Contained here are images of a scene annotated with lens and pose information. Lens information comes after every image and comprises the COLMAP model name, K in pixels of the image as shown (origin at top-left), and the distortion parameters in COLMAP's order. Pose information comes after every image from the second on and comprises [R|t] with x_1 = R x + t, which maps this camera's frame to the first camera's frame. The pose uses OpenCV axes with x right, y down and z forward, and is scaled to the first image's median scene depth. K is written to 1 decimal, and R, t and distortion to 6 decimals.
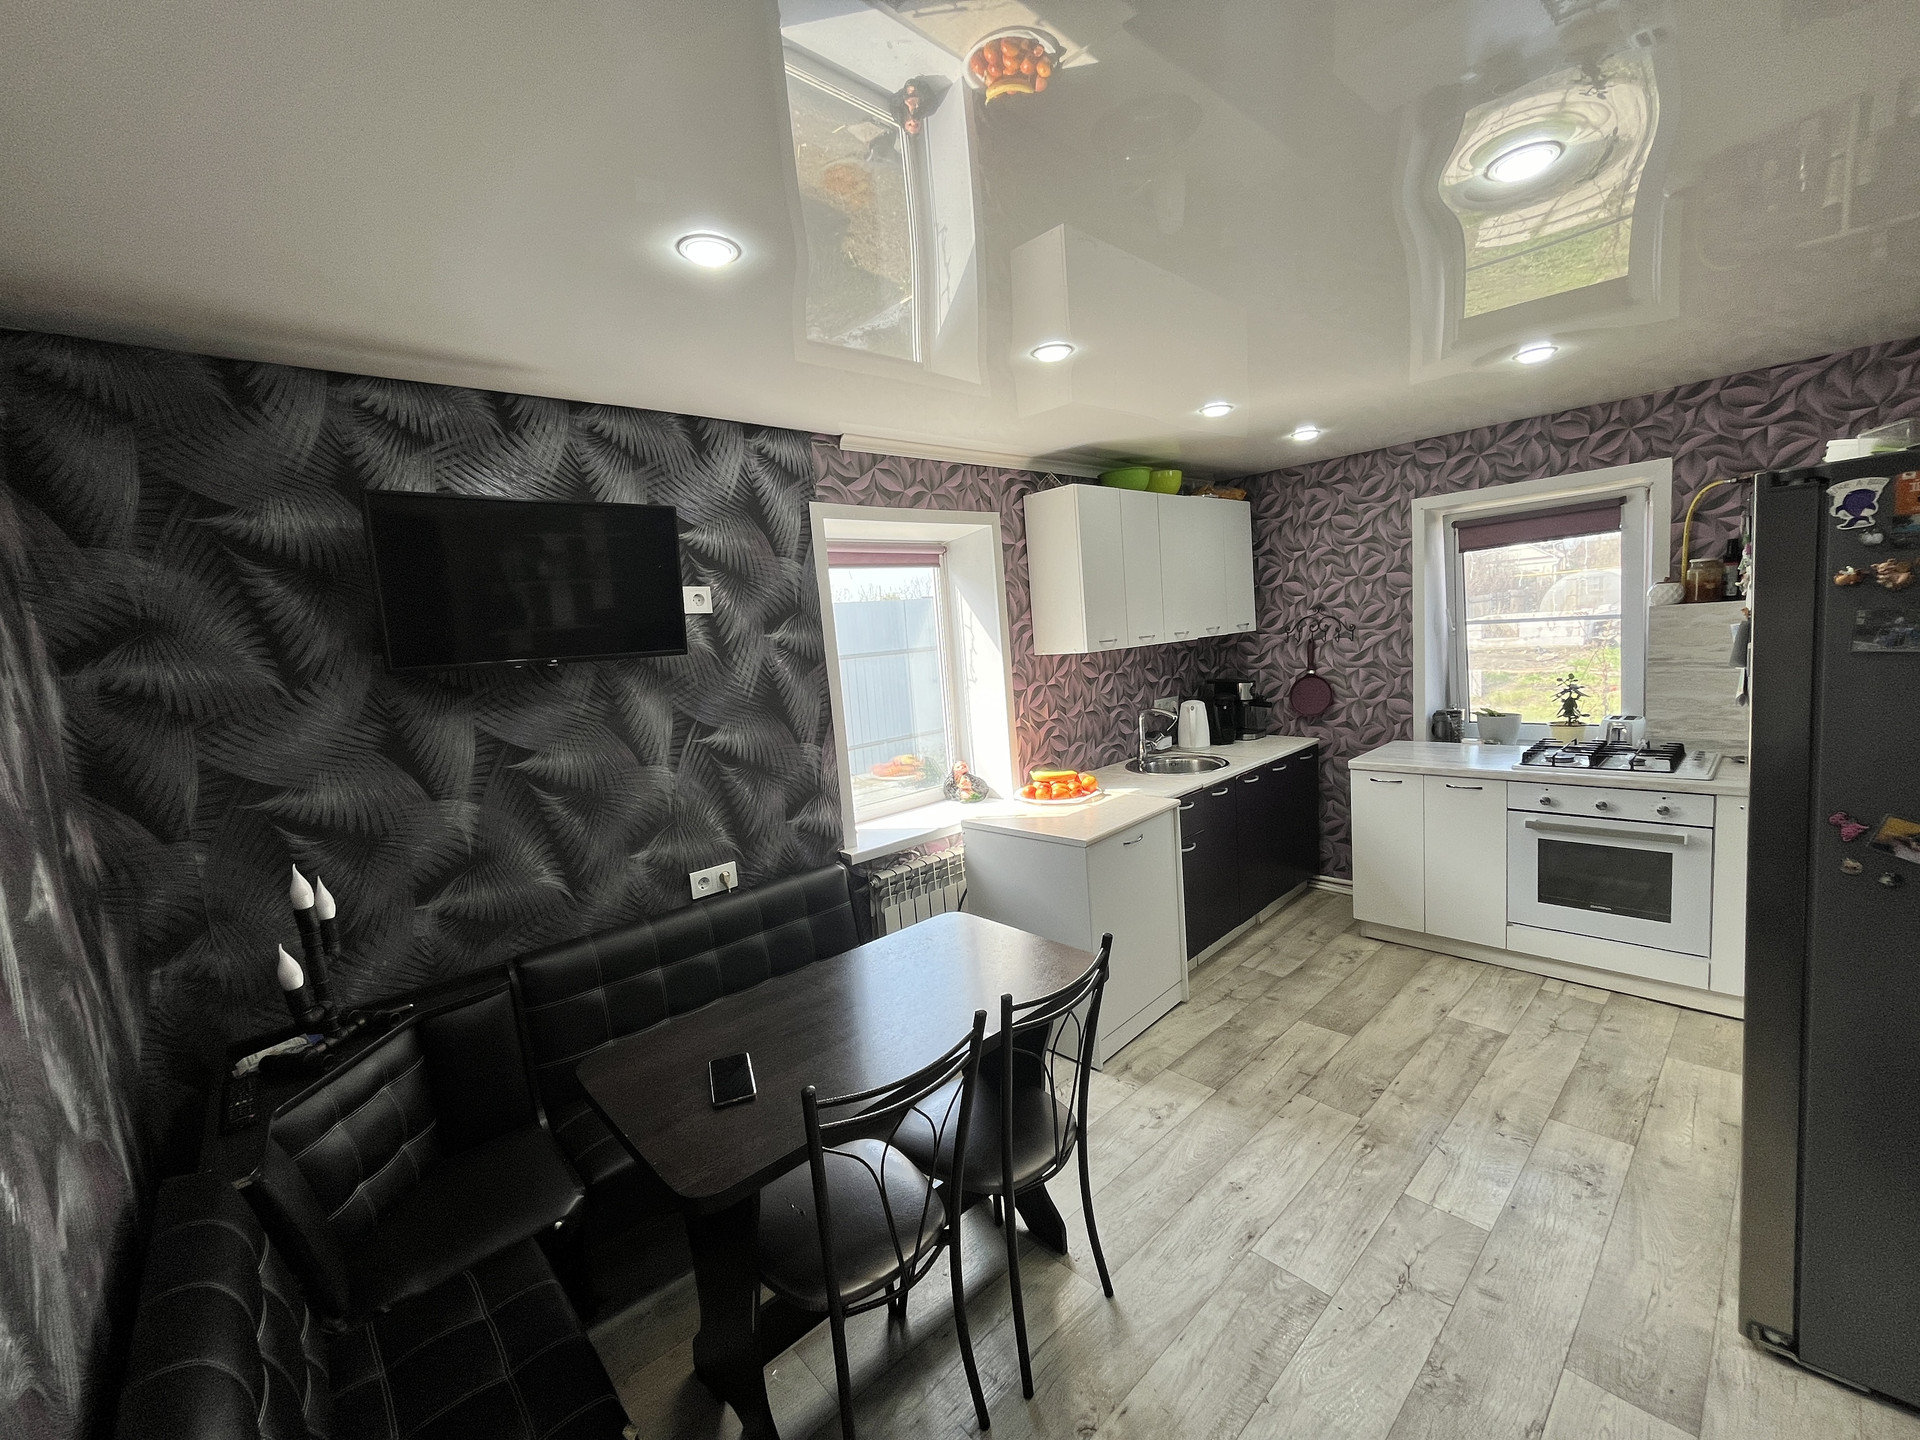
lens RADIAL K [[781.7, 0, 953.3], [0, 781.7, 725.4], [0, 0, 1]] dist [0.000325, -0.000923]
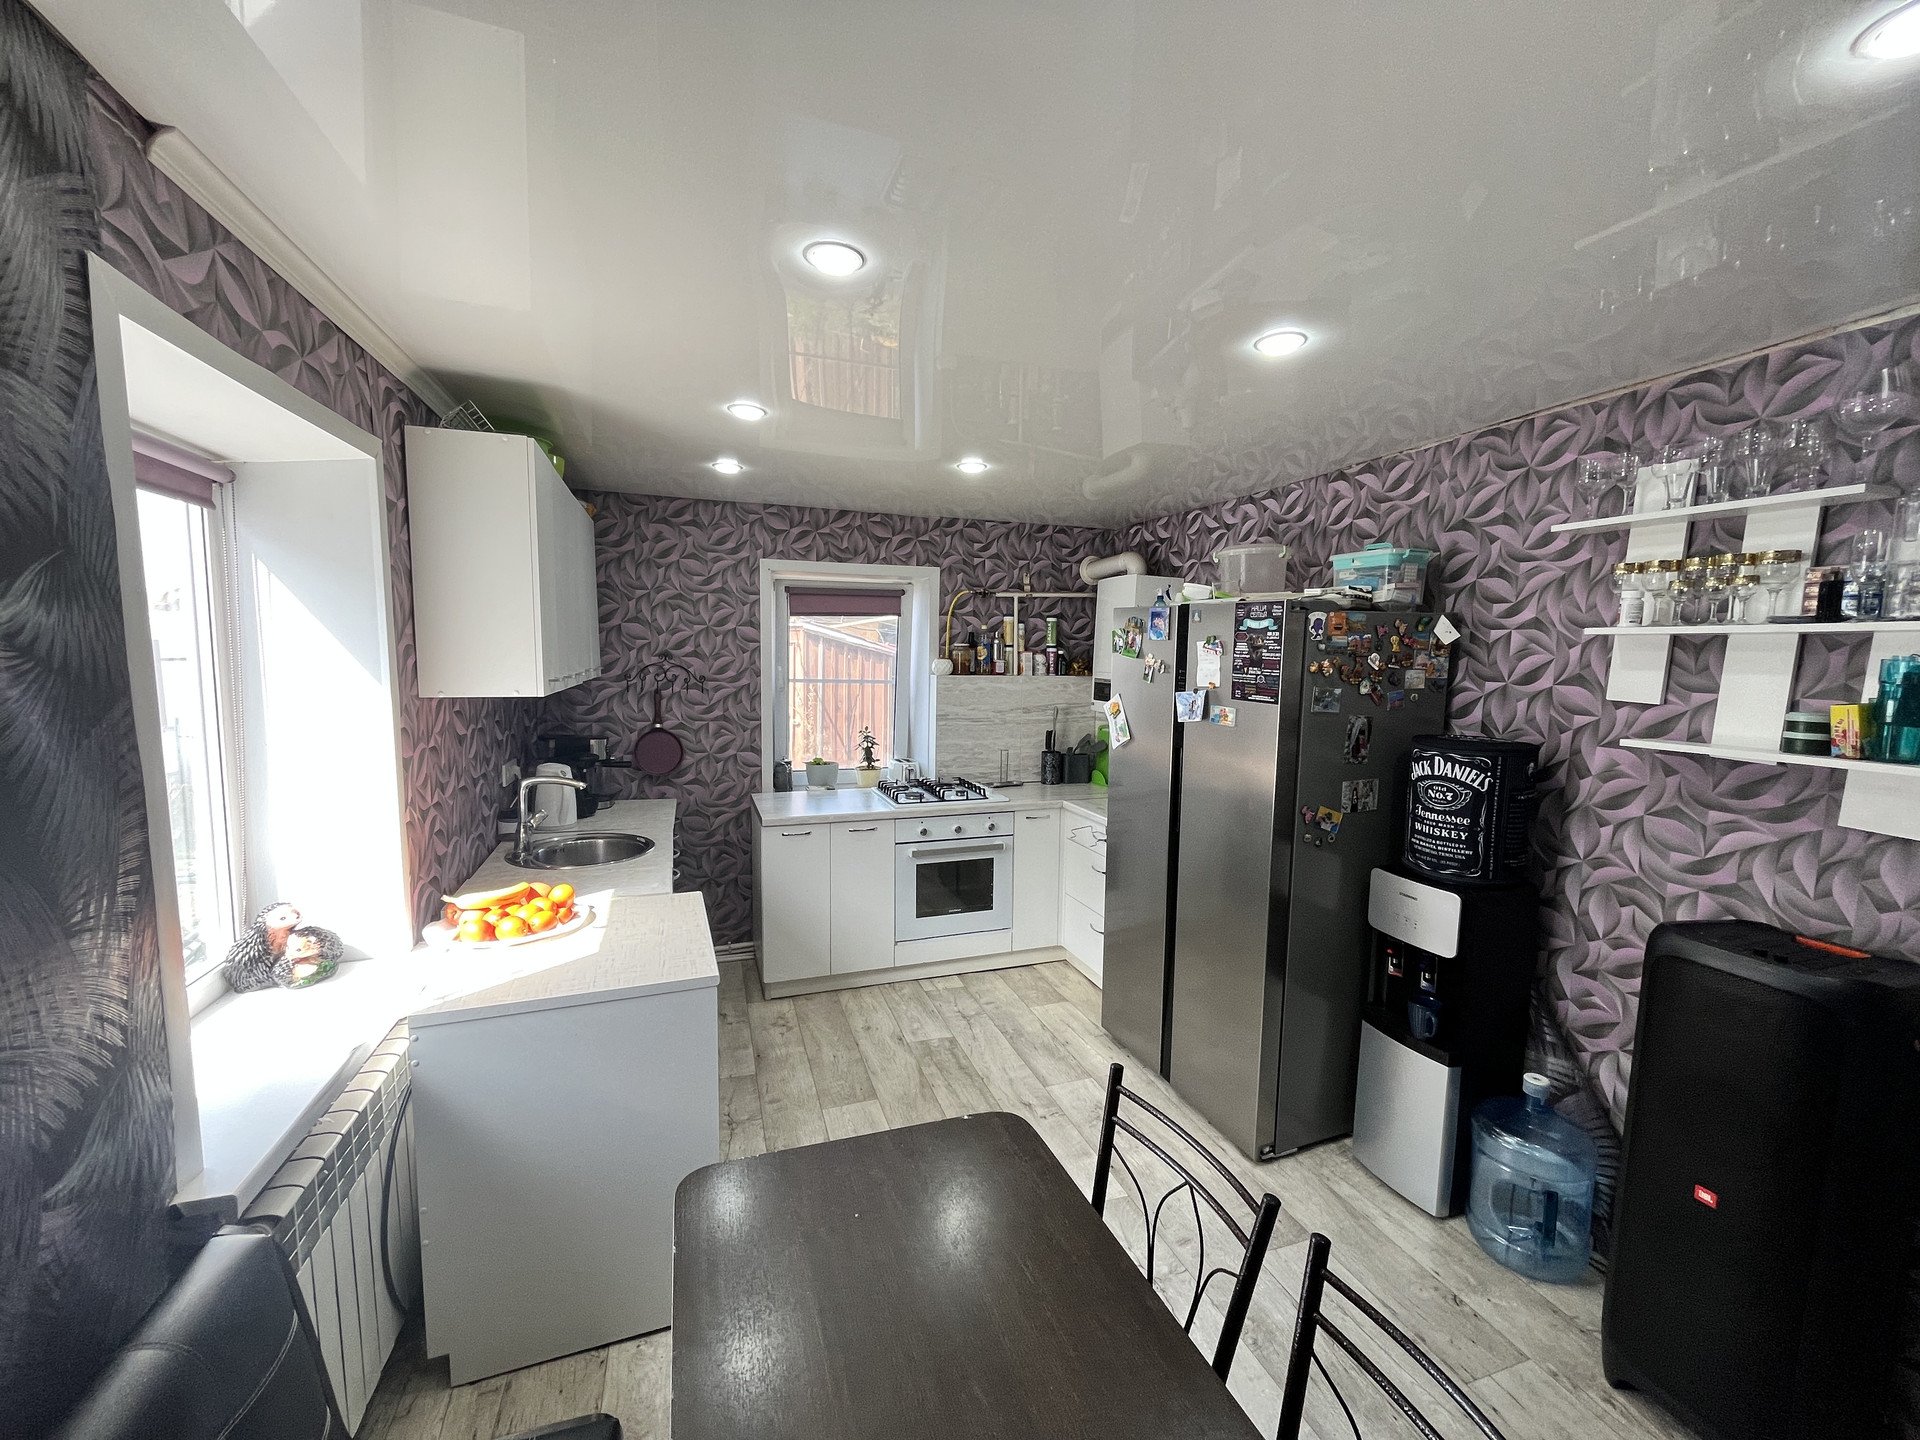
lens RADIAL K [[781.7, 0, 959.0], [0, 781.7, 724.0], [0, 0, 1]] dist [0.000325, -0.000923]
pose [[0.389859, 0.000052, 0.920874, -0.279981], [0.066288, 0.997404, -0.028120, -0.026783], [-0.918486, 0.072006, 0.388844, 0.401690]]
